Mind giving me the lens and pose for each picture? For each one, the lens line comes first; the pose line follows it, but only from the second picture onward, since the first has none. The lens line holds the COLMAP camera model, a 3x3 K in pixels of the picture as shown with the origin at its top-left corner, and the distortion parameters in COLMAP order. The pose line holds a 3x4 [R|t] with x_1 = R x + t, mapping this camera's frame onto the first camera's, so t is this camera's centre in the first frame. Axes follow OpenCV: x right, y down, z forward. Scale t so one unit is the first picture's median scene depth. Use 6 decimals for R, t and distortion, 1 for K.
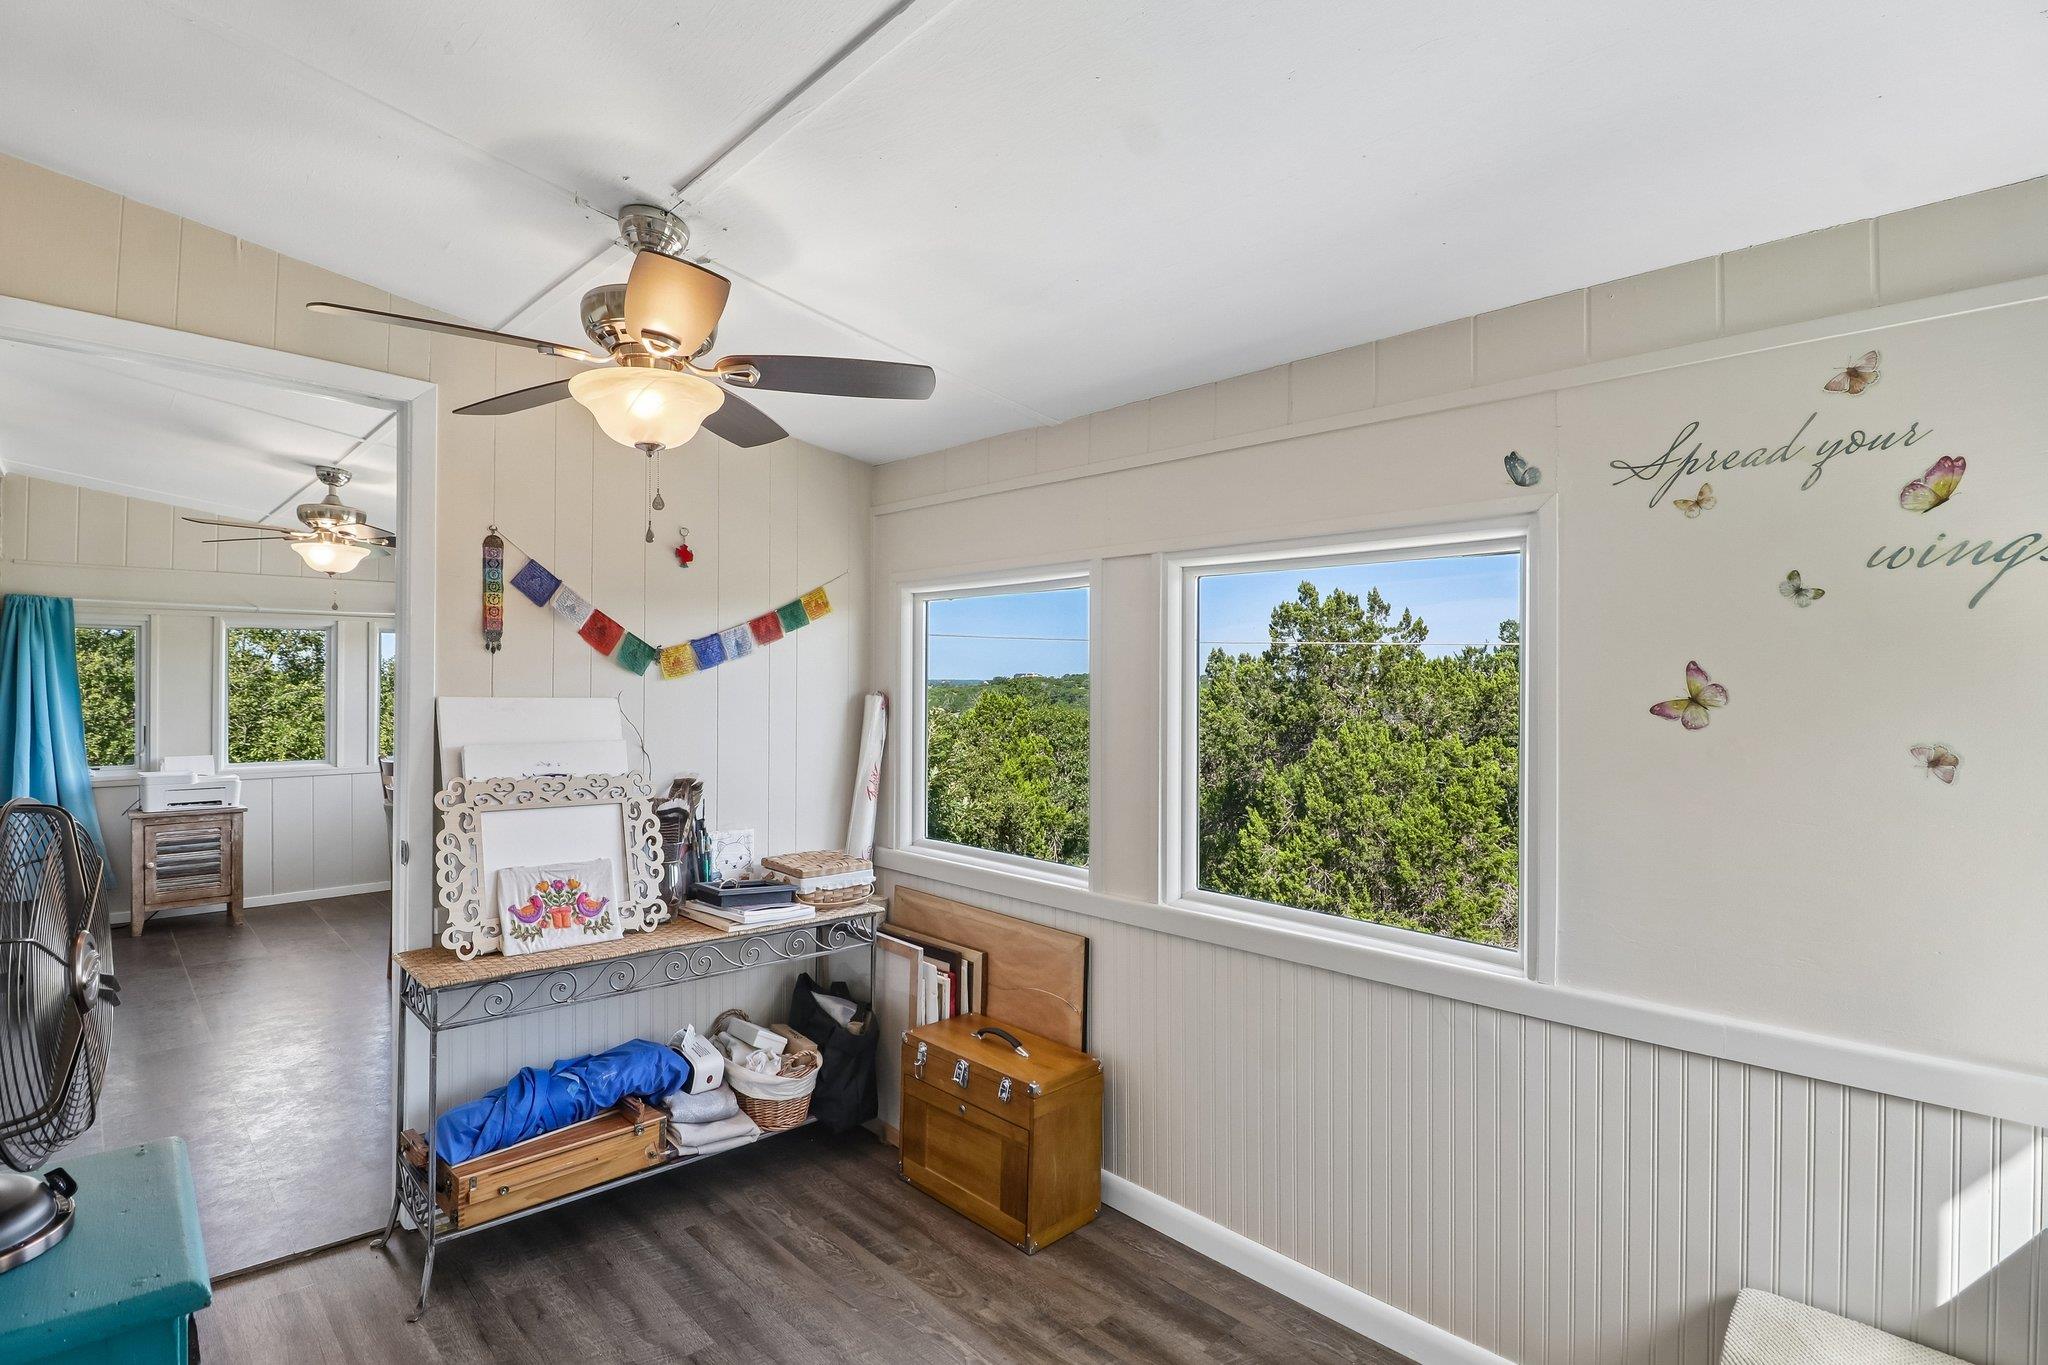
lens RADIAL K [[988.1, 0, 1020.9], [0, 988.1, 671.1], [0, 0, 1]] dist [-0.002473, -0.013533]
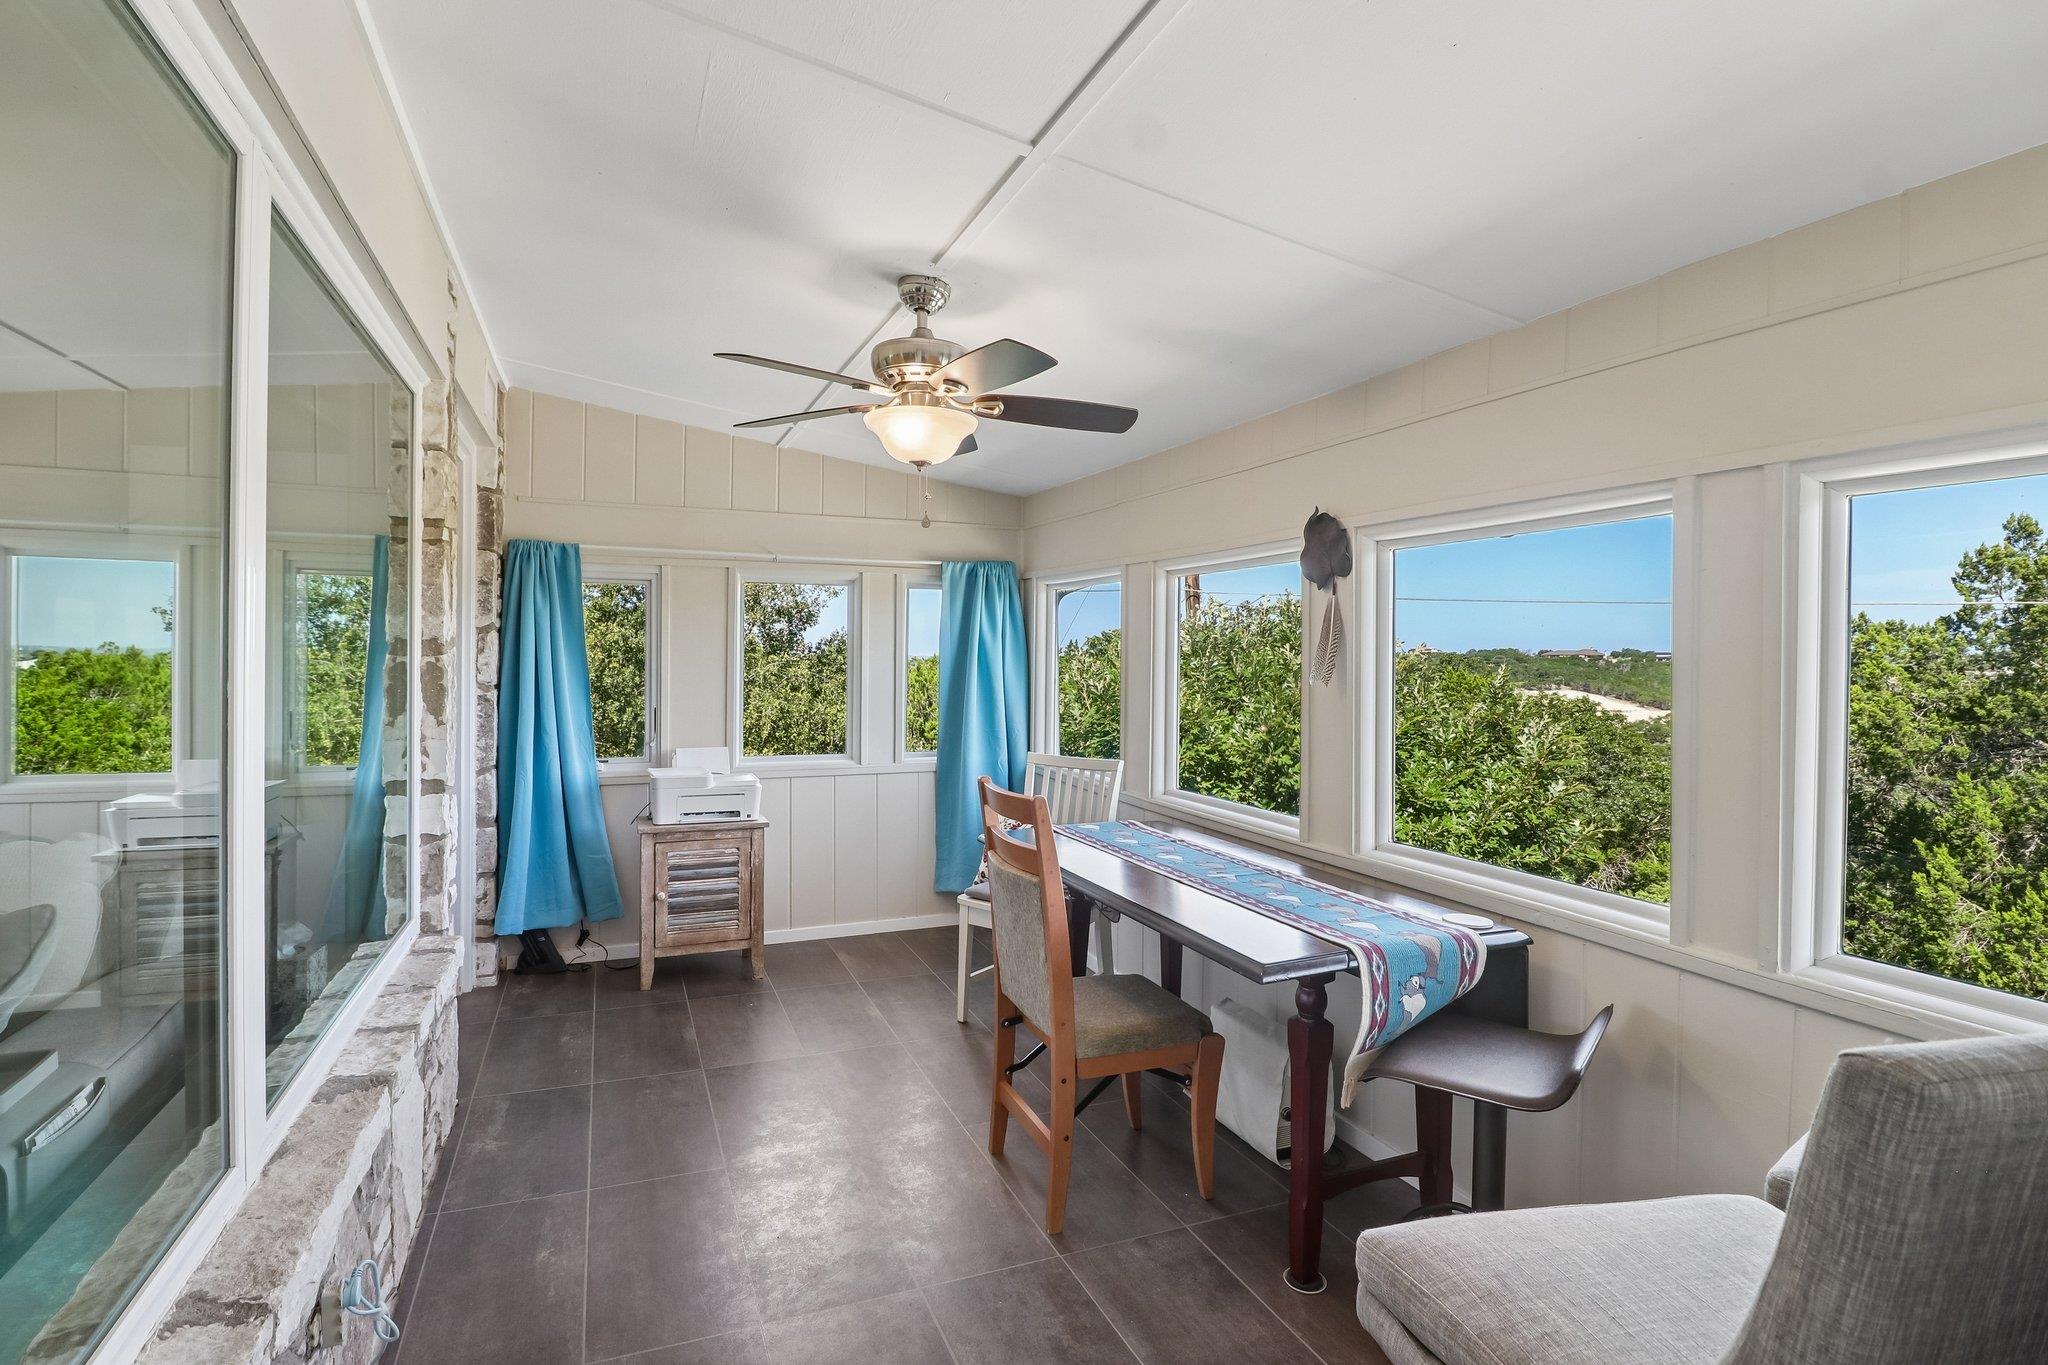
lens RADIAL K [[958.3, 0, 991.7], [0, 958.3, 656.5], [0, 0, 1]] dist [0.000184, -0.013700]
pose [[0.925008, 0.006986, -0.379883, -0.332853], [-0.002656, 0.999925, 0.011922, 0.005171], [0.379938, -0.010019, 0.924958, 0.367483]]
